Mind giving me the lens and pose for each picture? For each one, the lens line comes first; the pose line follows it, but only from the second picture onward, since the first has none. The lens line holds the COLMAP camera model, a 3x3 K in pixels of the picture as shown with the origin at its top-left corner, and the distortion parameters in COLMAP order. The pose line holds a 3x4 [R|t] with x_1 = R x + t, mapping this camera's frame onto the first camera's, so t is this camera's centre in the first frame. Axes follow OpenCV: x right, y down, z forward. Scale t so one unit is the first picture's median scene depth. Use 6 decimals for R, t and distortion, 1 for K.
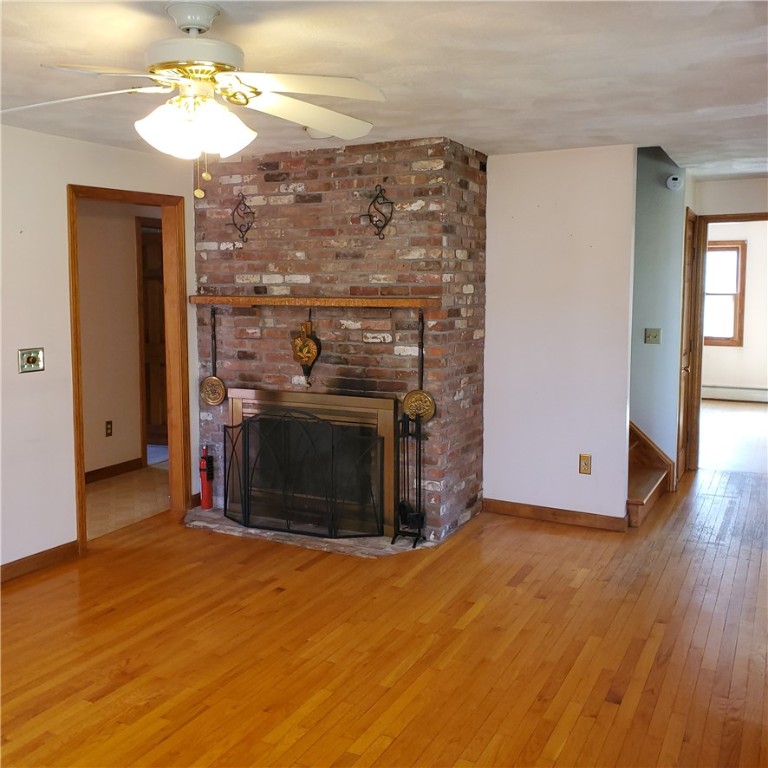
lens RADIAL K [[796.4, 0, 391.9], [0, 796.4, 382.1], [0, 0, 1]] dist [0.051081, 0.000000]
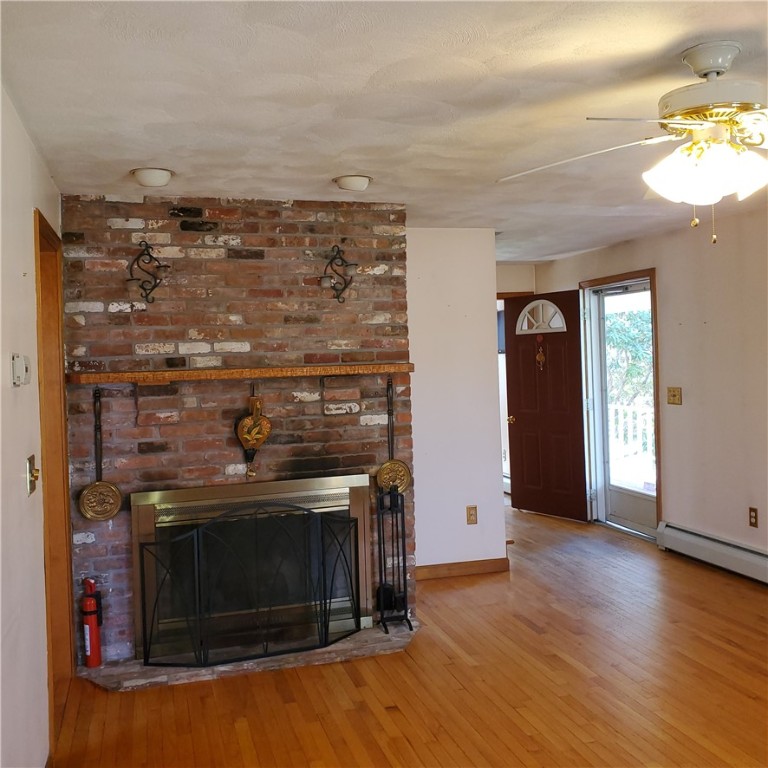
lens RADIAL K [[796.4, 0, 391.7], [0, 796.4, 377.5], [0, 0, 1]] dist [0.051081, 0.000000]
pose [[0.711622, -0.034959, 0.701692, -0.602163], [0.116394, 0.990826, -0.068677, -0.021469], [-0.692854, 0.130545, 0.709163, 0.301102]]
